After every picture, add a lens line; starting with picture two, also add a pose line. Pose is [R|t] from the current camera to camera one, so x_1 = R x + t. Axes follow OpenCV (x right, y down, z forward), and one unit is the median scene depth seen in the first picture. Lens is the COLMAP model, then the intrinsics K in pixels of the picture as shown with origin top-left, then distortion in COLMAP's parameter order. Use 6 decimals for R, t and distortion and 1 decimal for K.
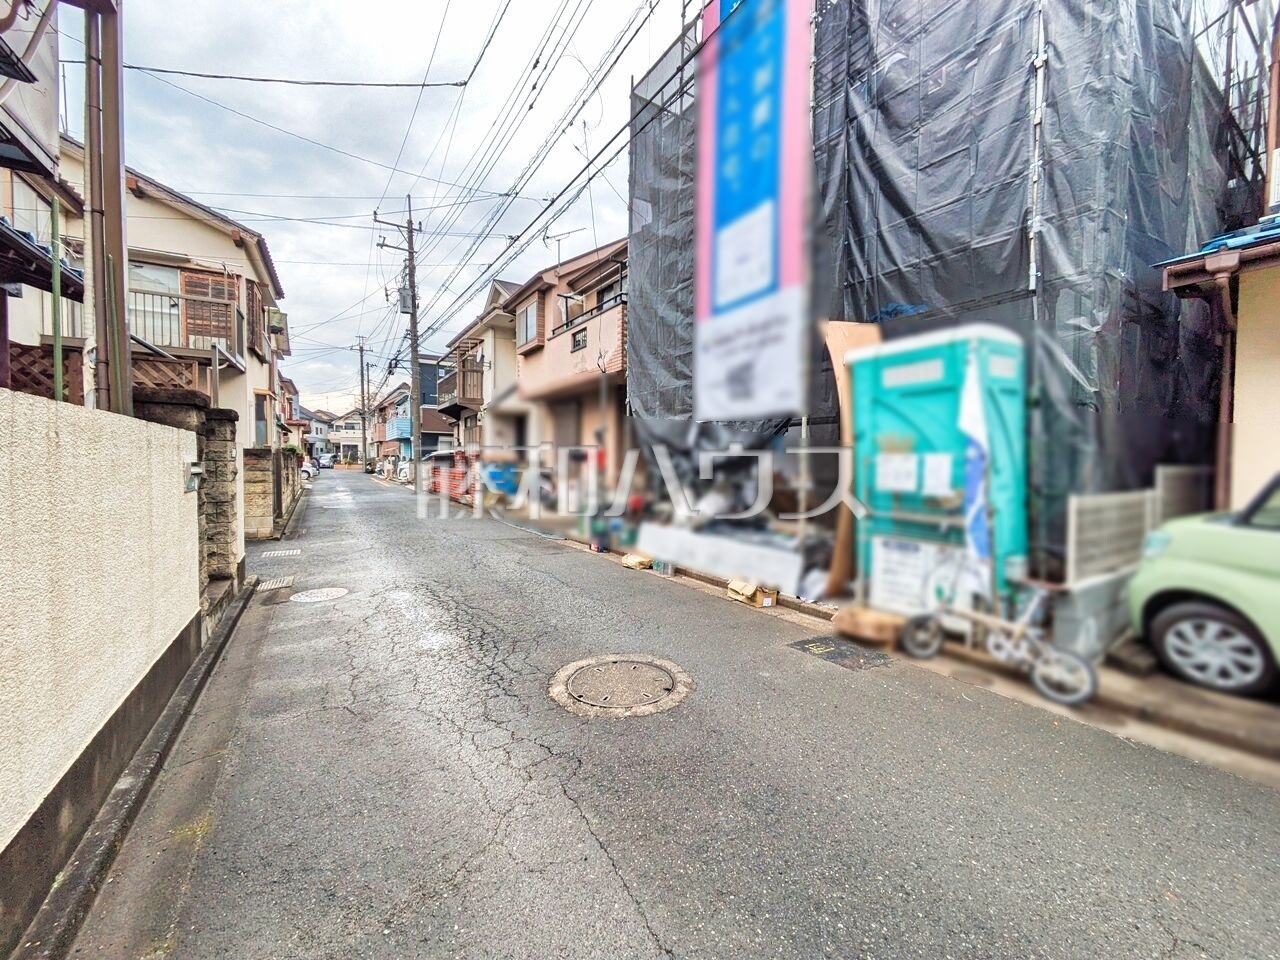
lens RADIAL K [[505.9, 0, 643.7], [0, 505.9, 479.0], [0, 0, 1]] dist [-0.001039, 0.001534]
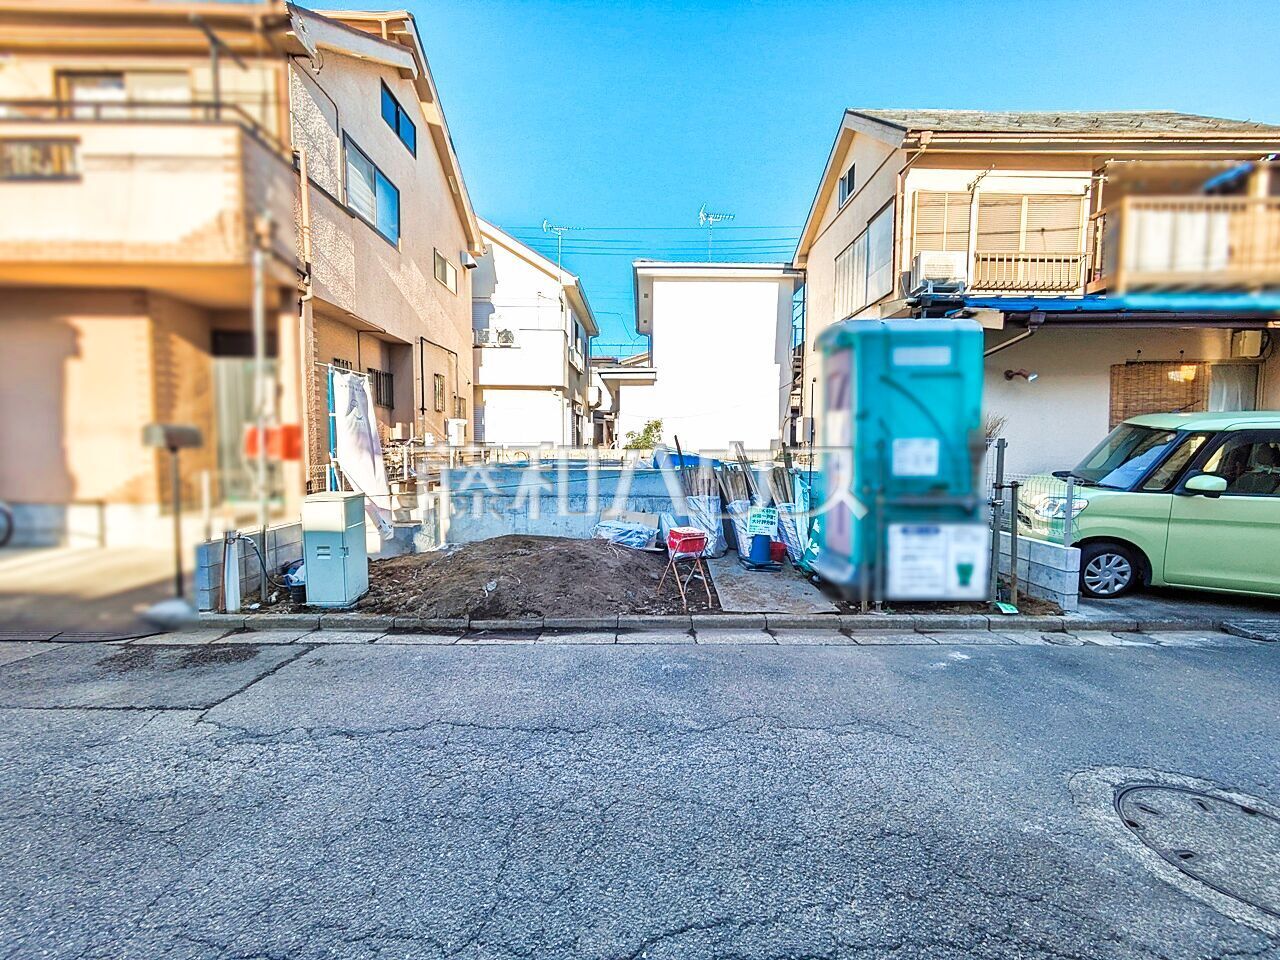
lens RADIAL K [[505.9, 0, 644.9], [0, 505.9, 477.9], [0, 0, 1]] dist [-0.001039, 0.001534]
pose [[0.533852, -0.054560, 0.843816, -0.402964], [0.025082, 0.998499, 0.048693, -0.026853], [-0.845206, -0.004830, 0.534419, 0.594214]]
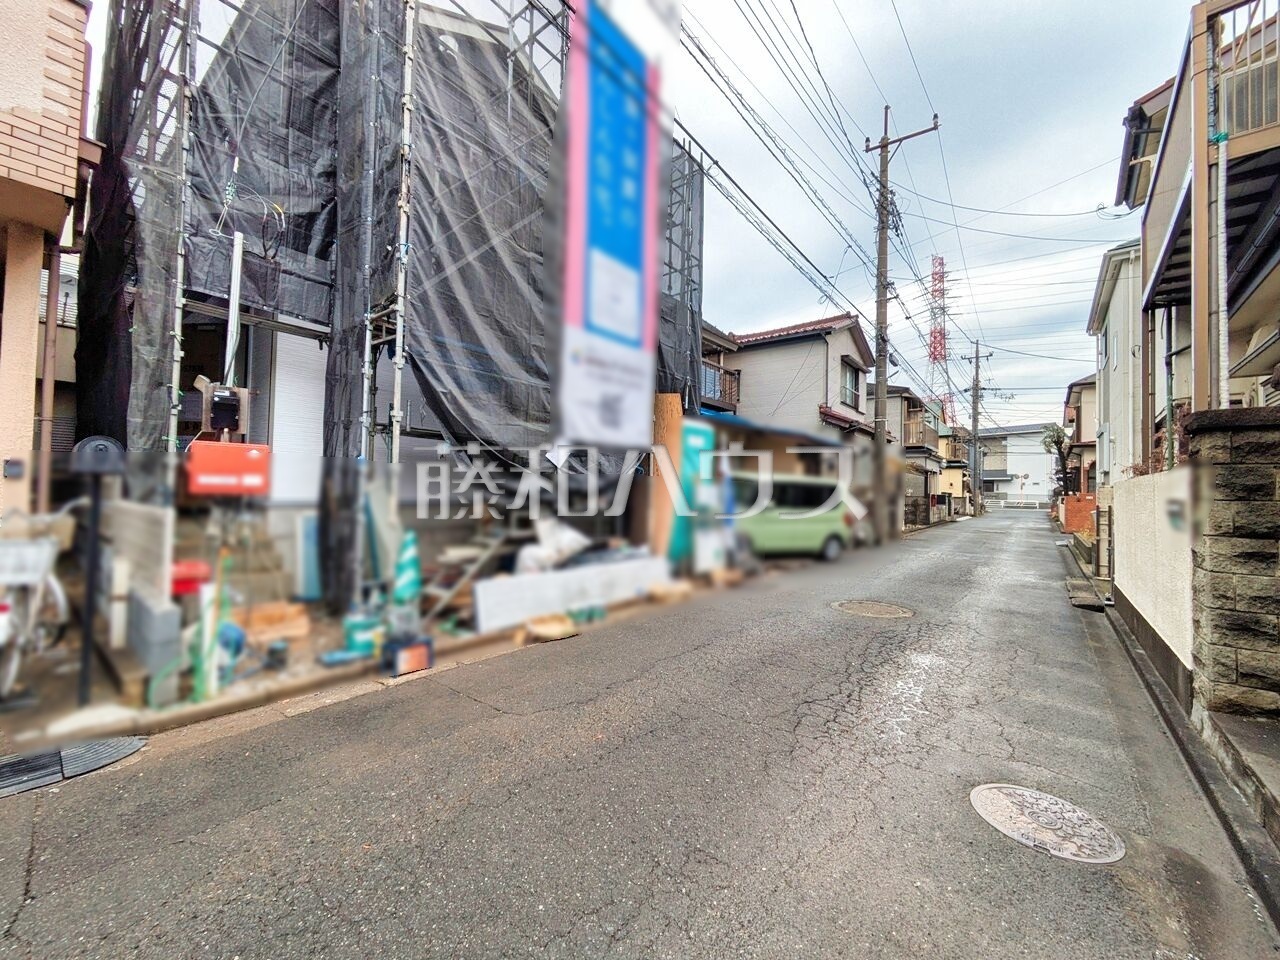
lens RADIAL K [[505.9, 0, 646.1], [0, 505.9, 478.3], [0, 0, 1]] dist [-0.001039, 0.001534]
pose [[-0.331693, 0.009600, 0.943338, -0.730851], [0.007818, 0.999942, -0.007427, -0.037355], [-0.943355, 0.004912, -0.331749, 1.136499]]
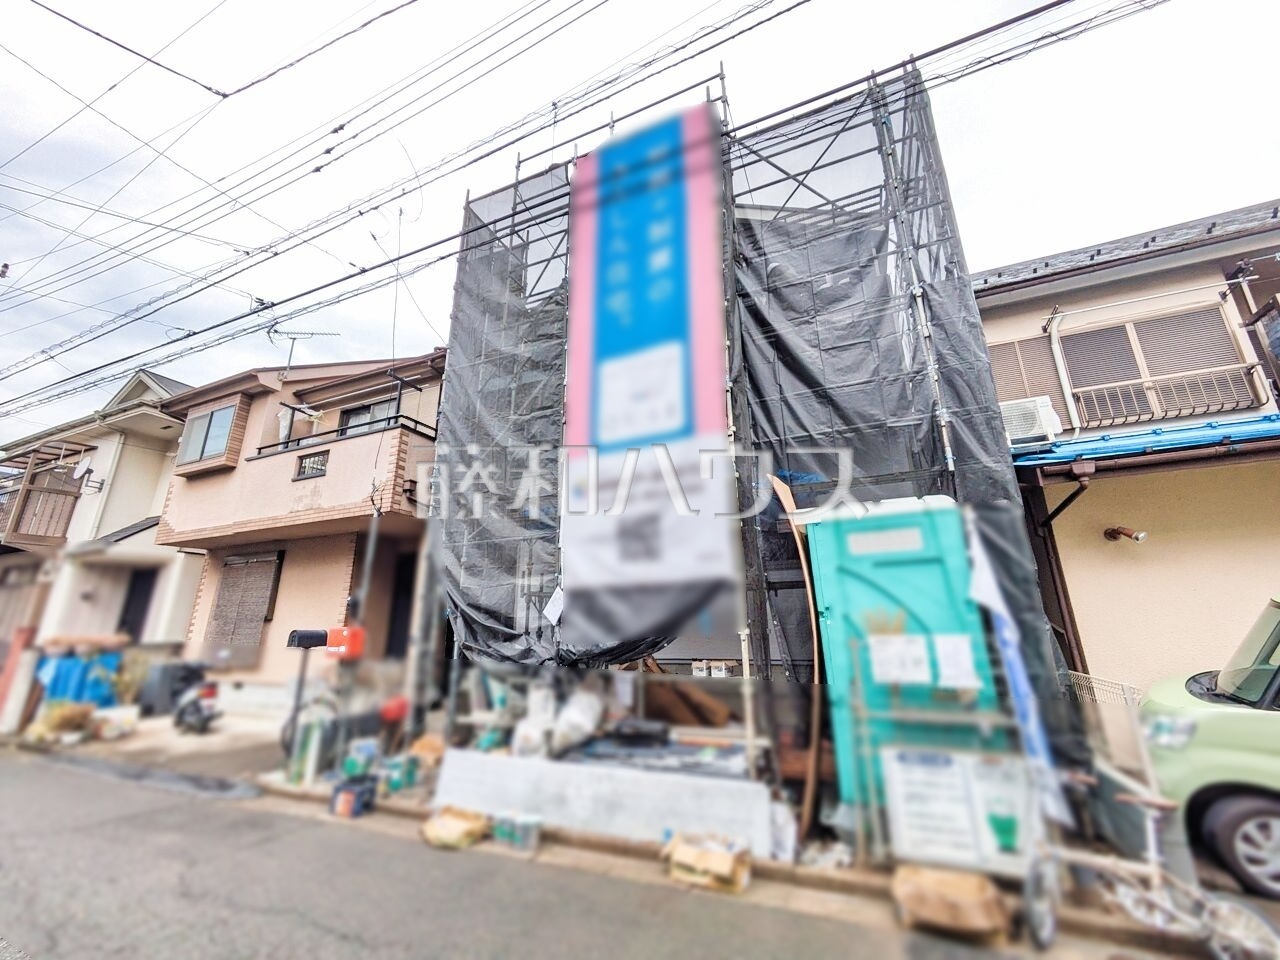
lens RADIAL K [[505.9, 0, 643.1], [0, 505.9, 479.5], [0, 0, 1]] dist [-0.001039, 0.001534]
pose [[0.832906, 0.138761, 0.535736, -0.206590], [0.037897, 0.951482, -0.305361, -0.034782], [-0.552116, 0.274640, 0.787236, 0.320698]]
